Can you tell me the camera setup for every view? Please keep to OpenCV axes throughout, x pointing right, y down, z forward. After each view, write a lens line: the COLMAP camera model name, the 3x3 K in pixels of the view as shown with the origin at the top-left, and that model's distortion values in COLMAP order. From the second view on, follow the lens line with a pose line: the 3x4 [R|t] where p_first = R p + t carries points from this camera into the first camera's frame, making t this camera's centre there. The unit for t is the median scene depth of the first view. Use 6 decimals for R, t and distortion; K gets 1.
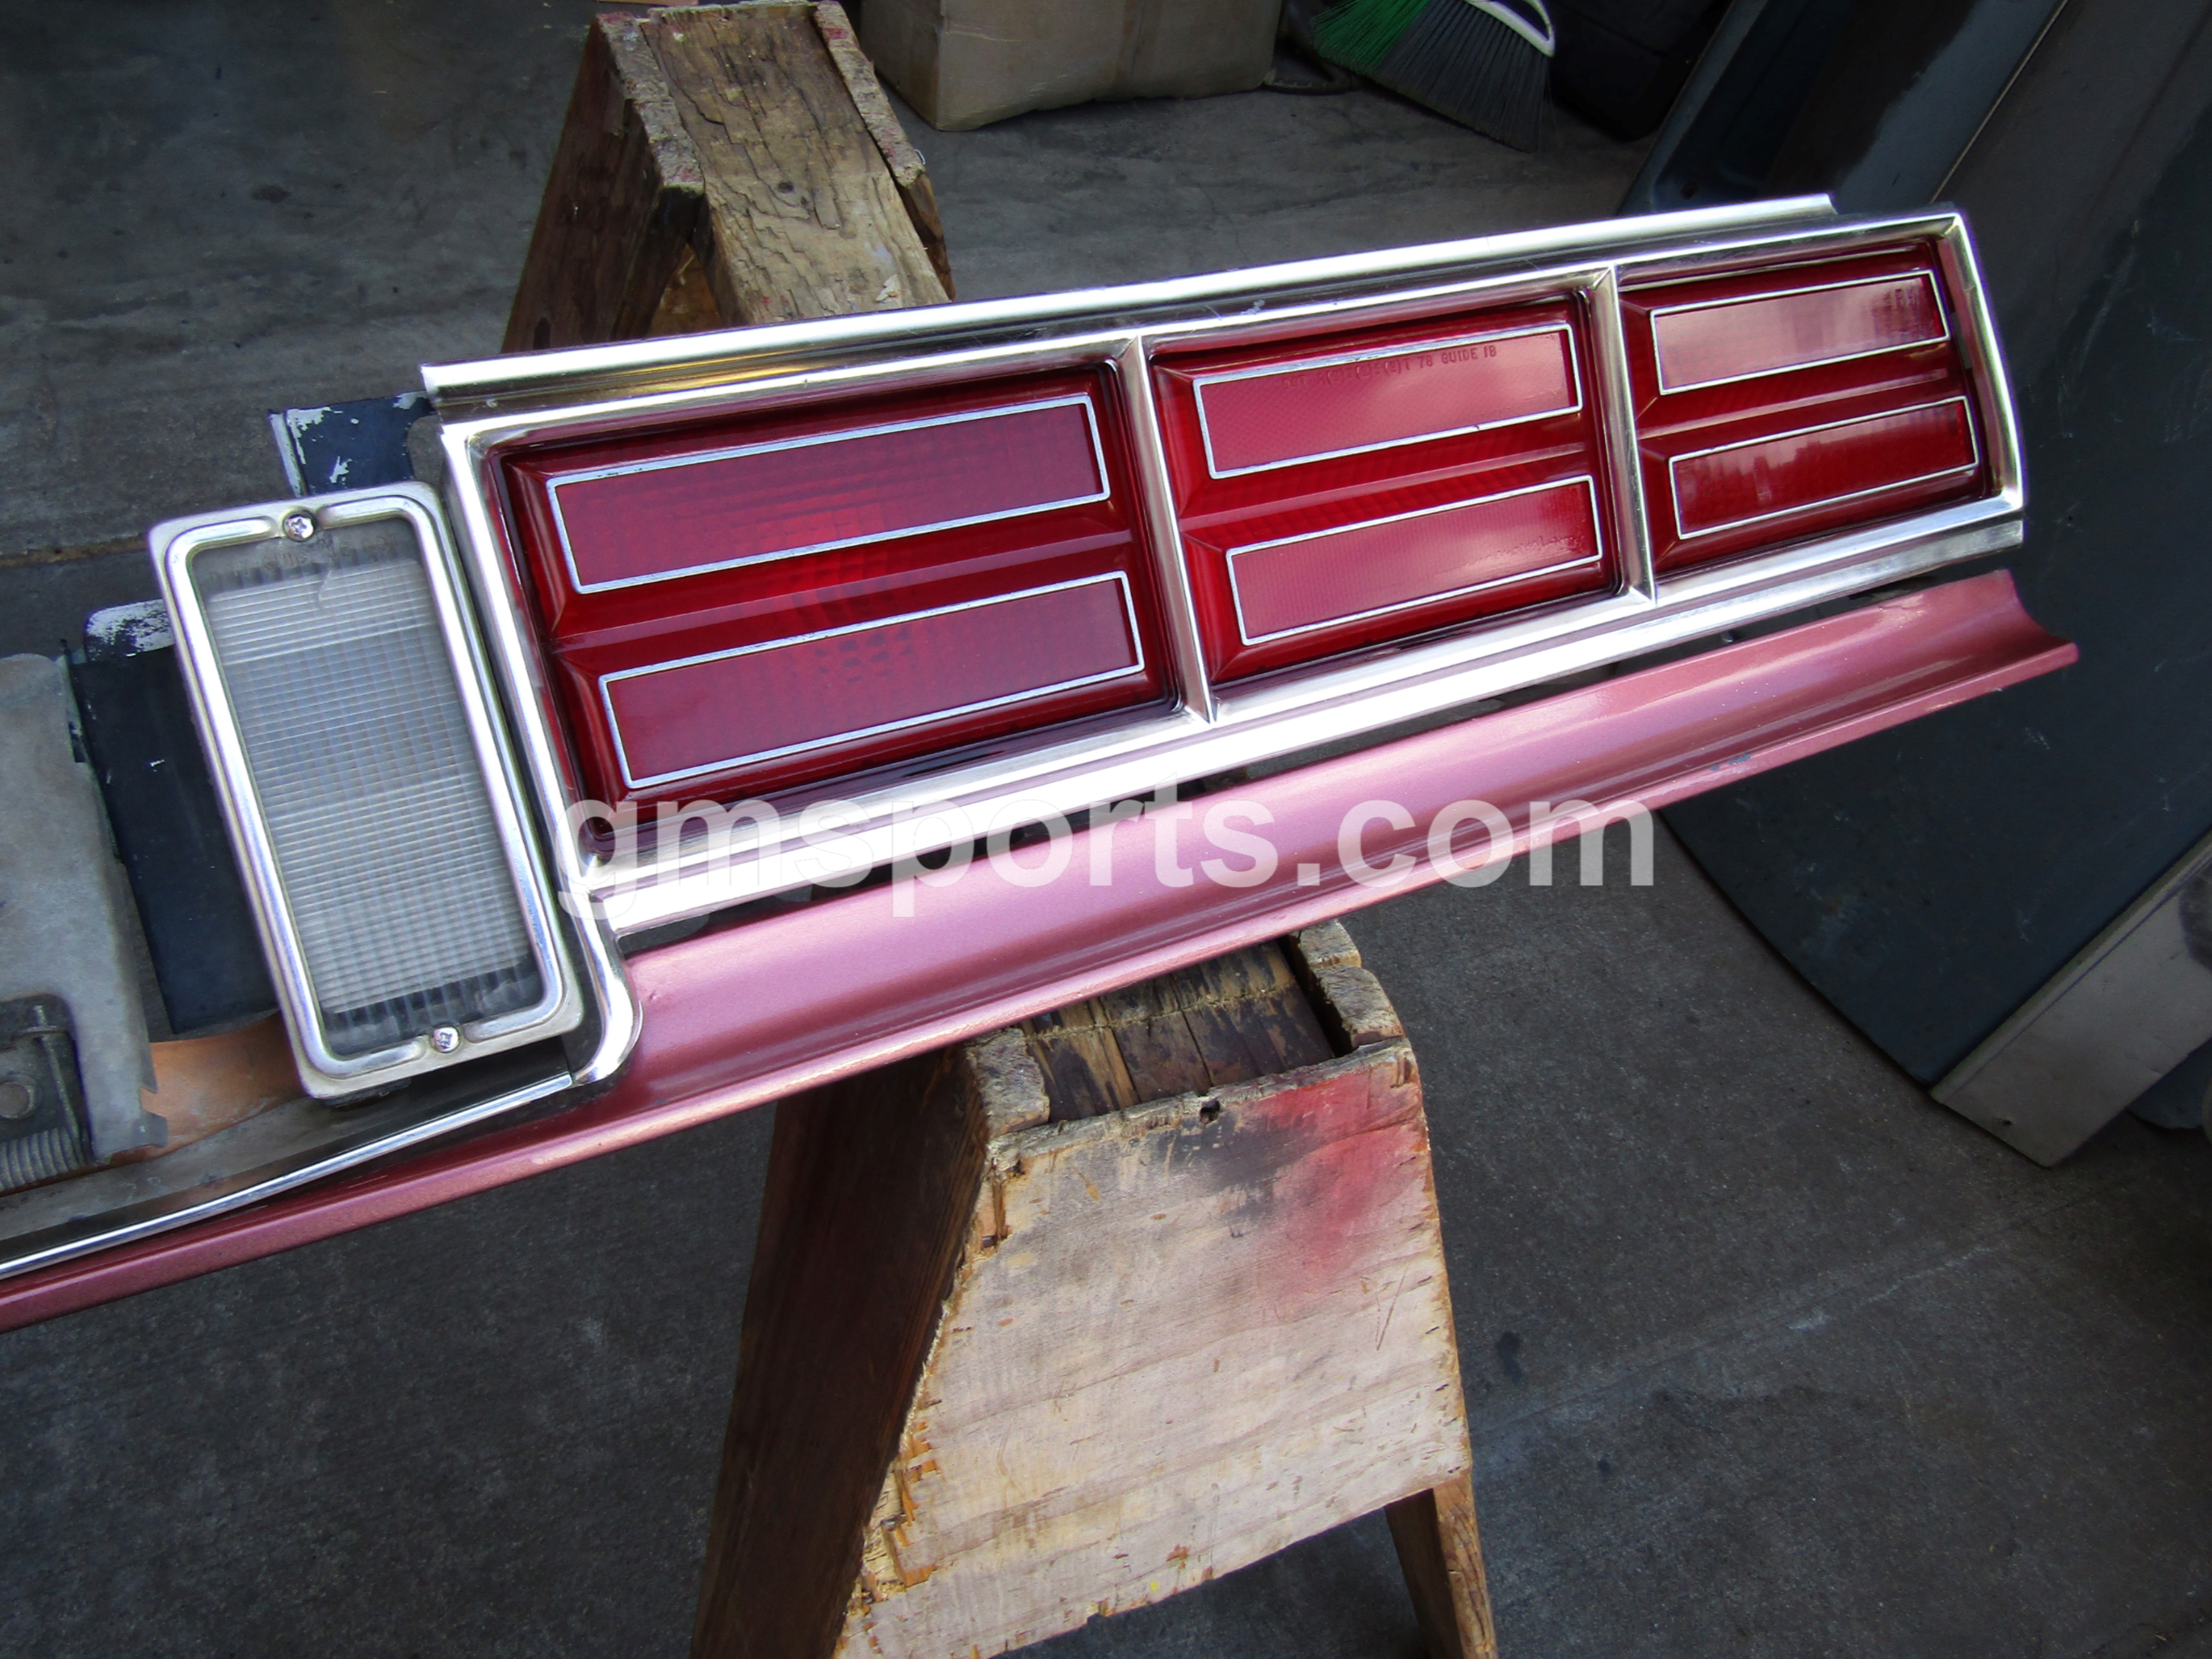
lens RADIAL K [[1575.4, 0, 1101.6], [0, 1575.4, 836.6], [0, 0, 1]] dist [-0.003217, -0.004940]
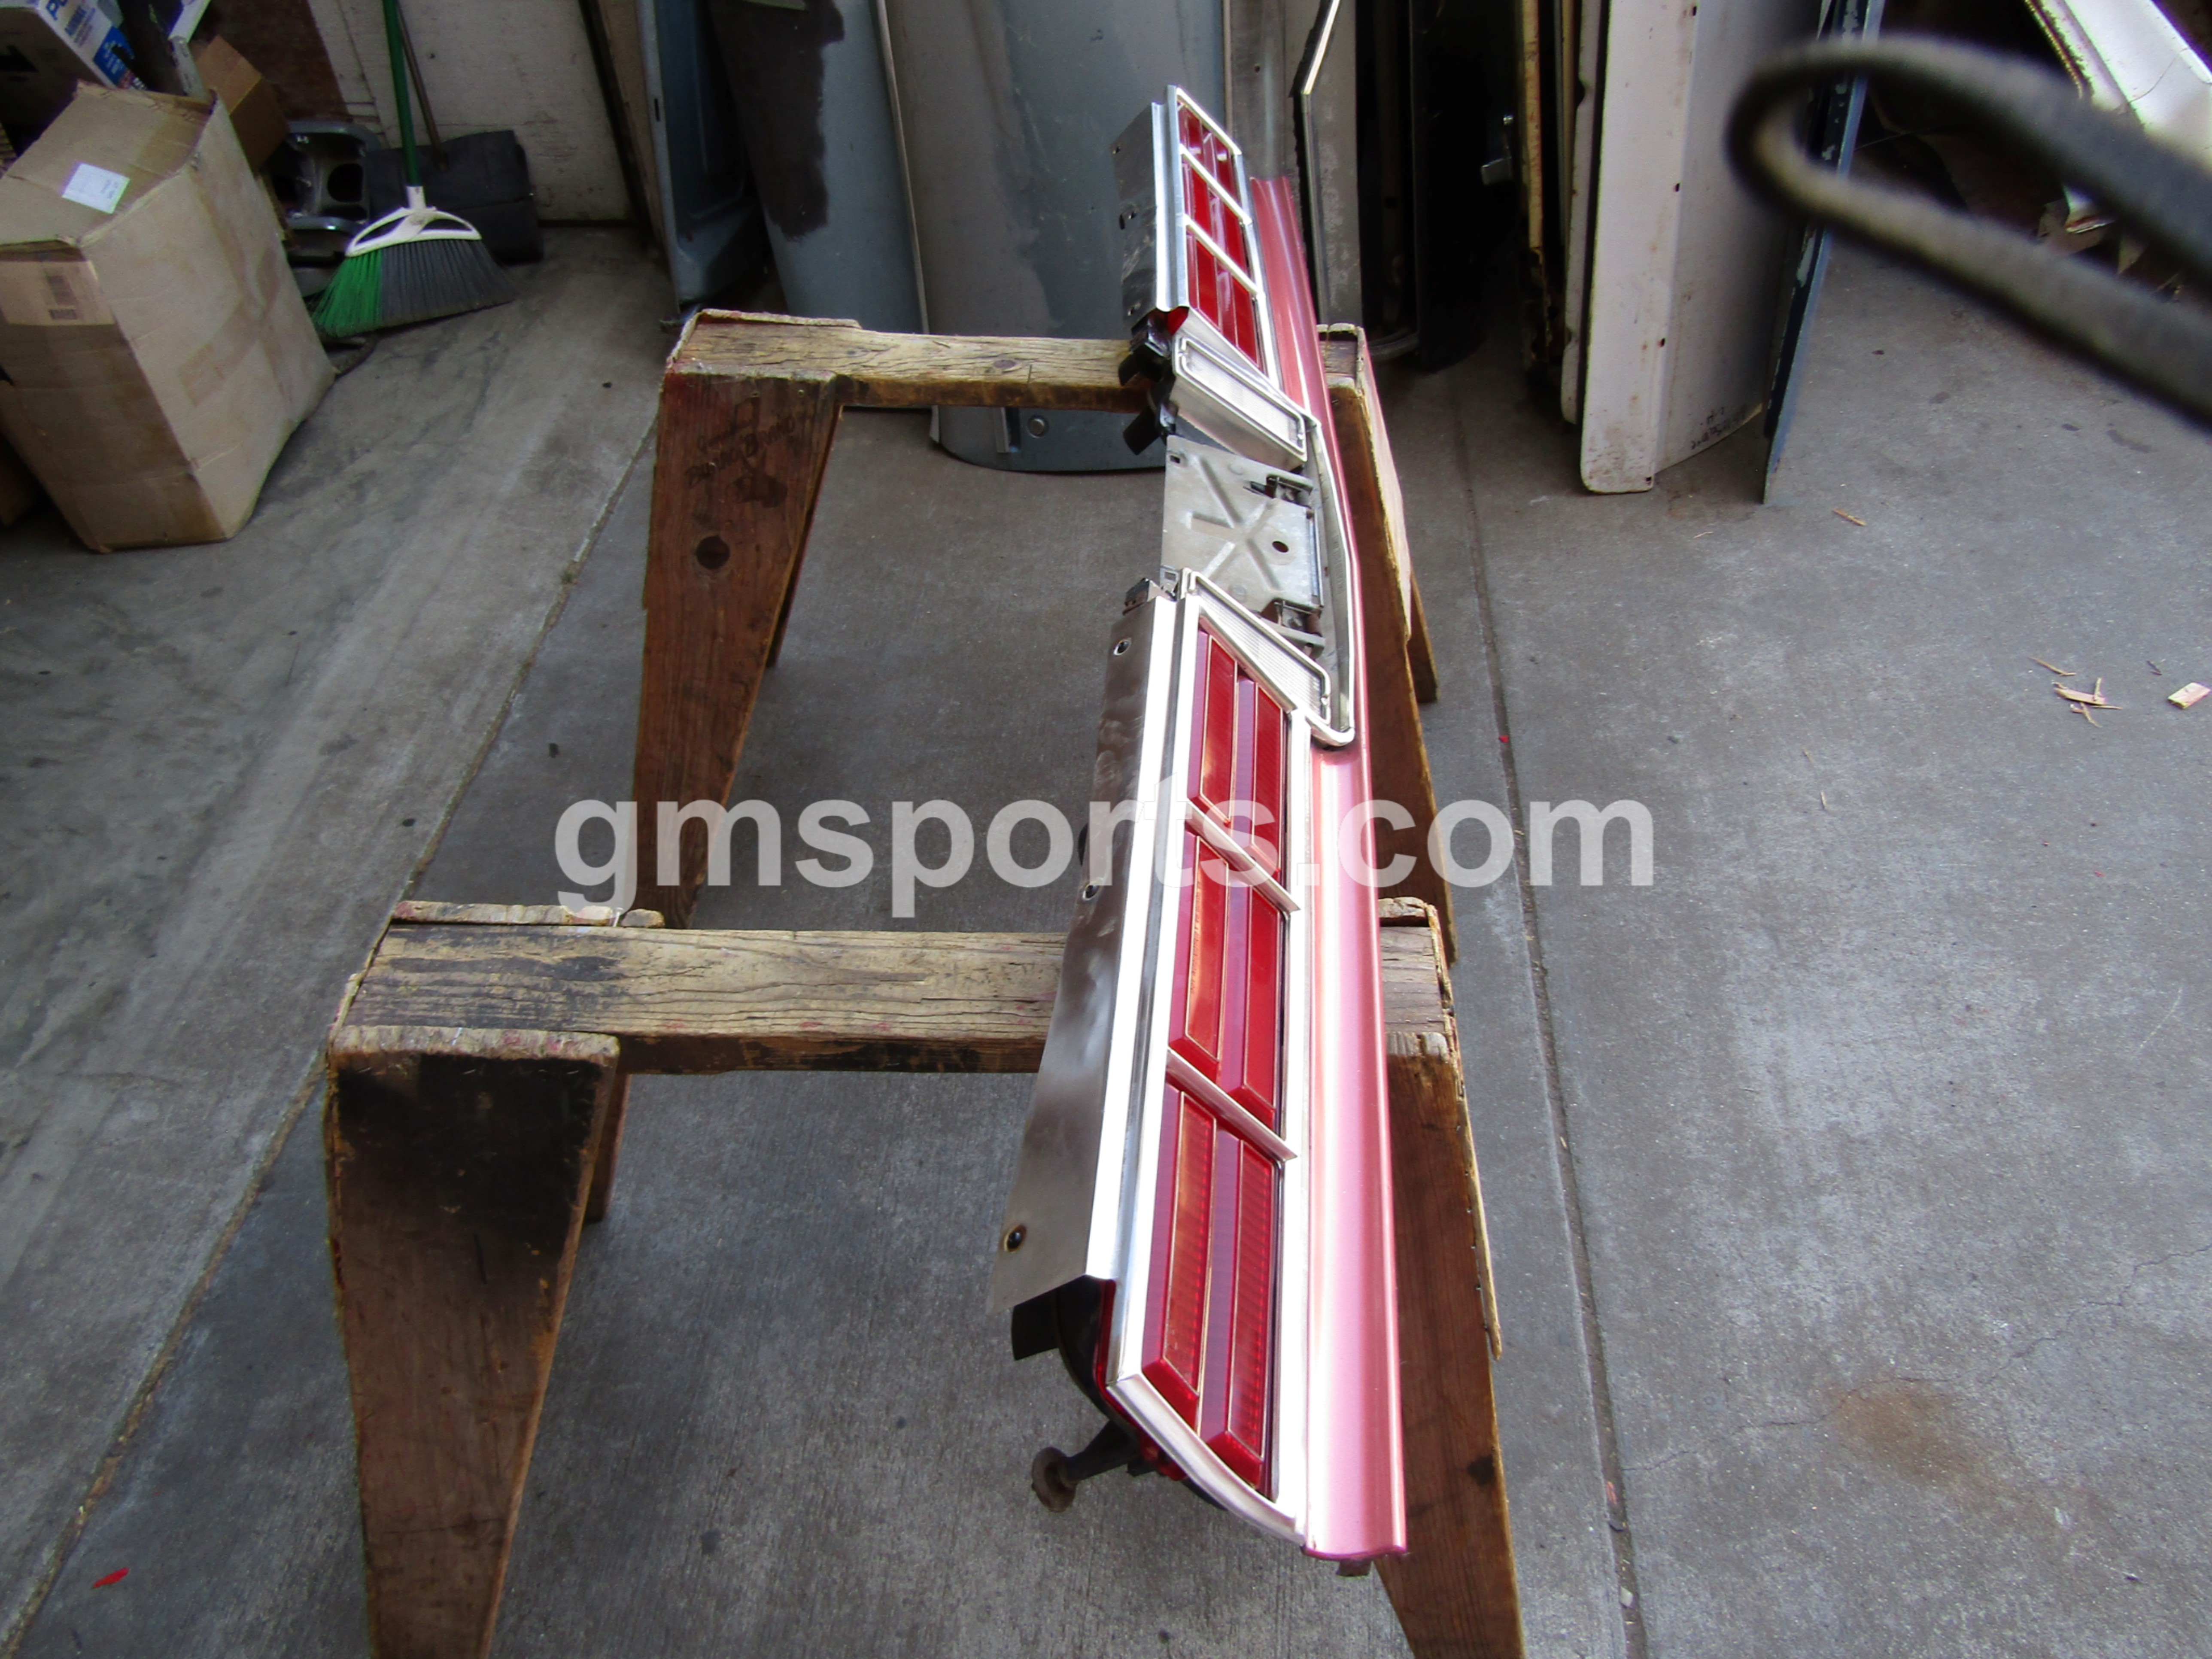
lens RADIAL K [[1575.4, 0, 1119.3], [0, 1575.4, 809.2], [0, 0, 1]] dist [-0.003217, -0.004940]
pose [[0.430439, -0.721388, 0.542514, -1.640984], [0.740699, 0.625791, 0.244440, -0.273117], [-0.515836, 0.296623, 0.803696, -0.737451]]
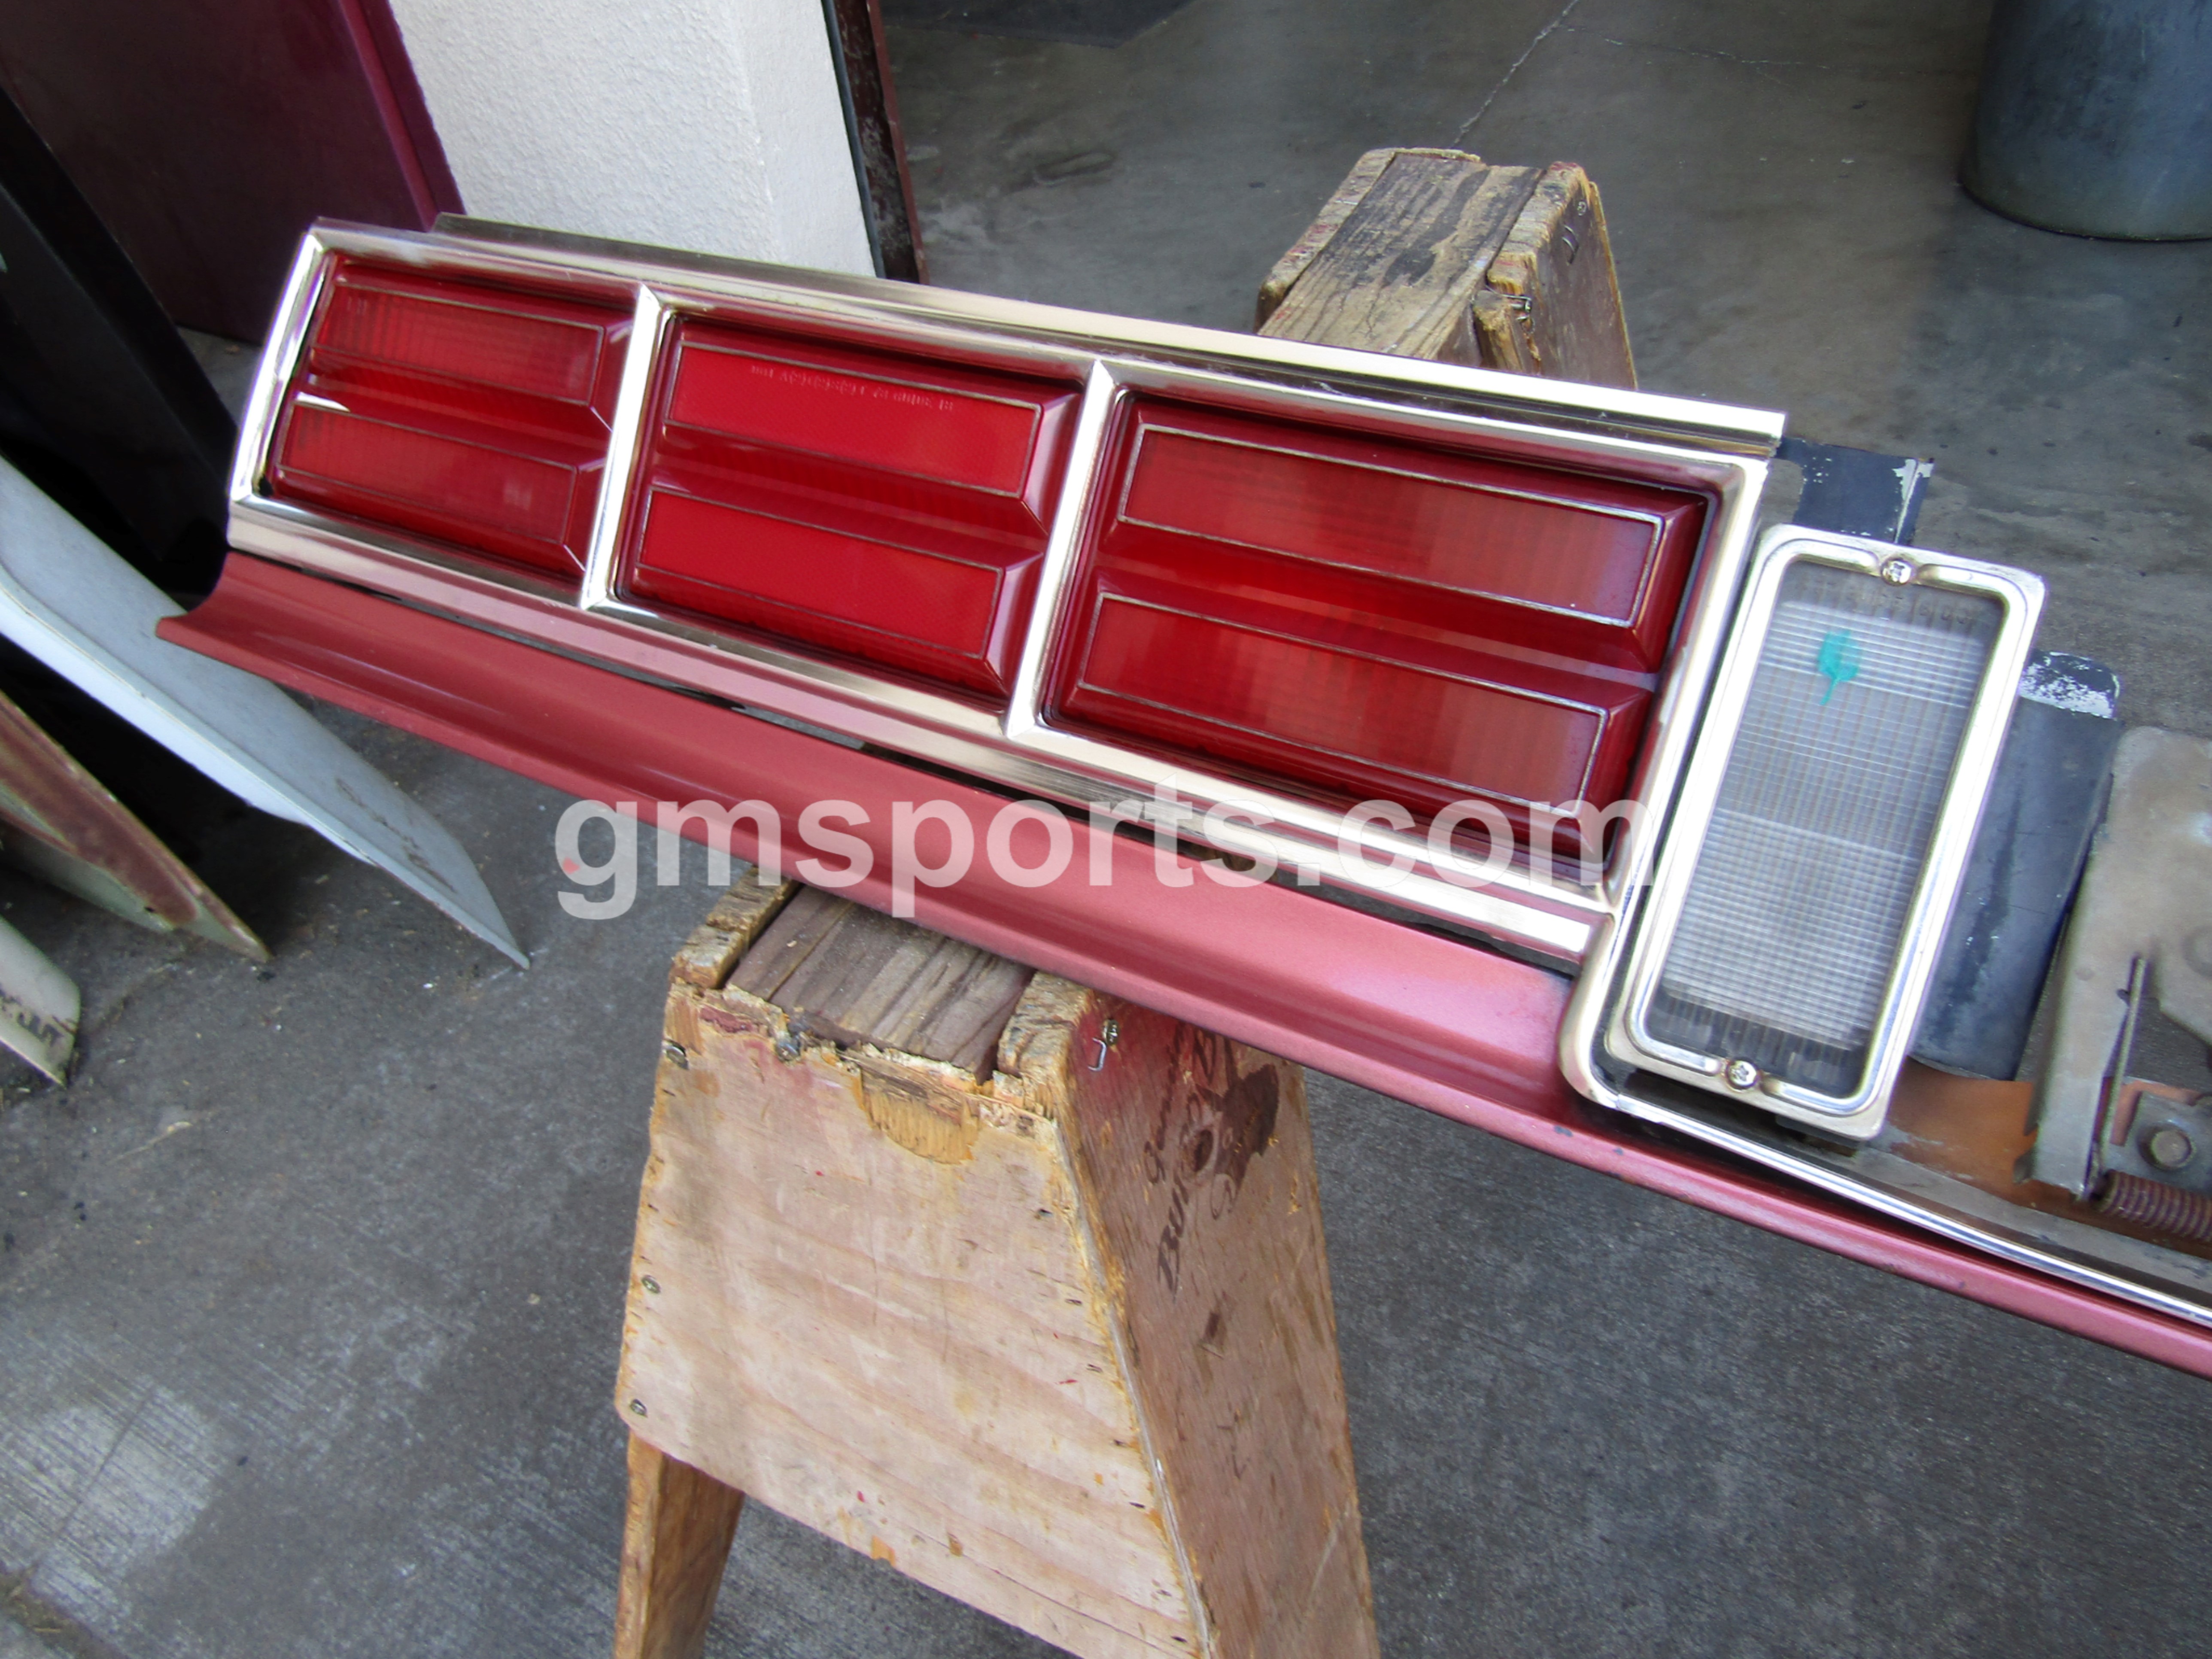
lens RADIAL K [[1575.4, 0, 1103.8], [0, 1575.4, 835.9], [0, 0, 1]] dist [-0.003217, -0.004940]
pose [[0.627238, 0.384199, -0.677468, -0.465546], [-0.474257, 0.878403, 0.059057, 0.177349], [0.617780, 0.284251, 0.733177, -0.180416]]
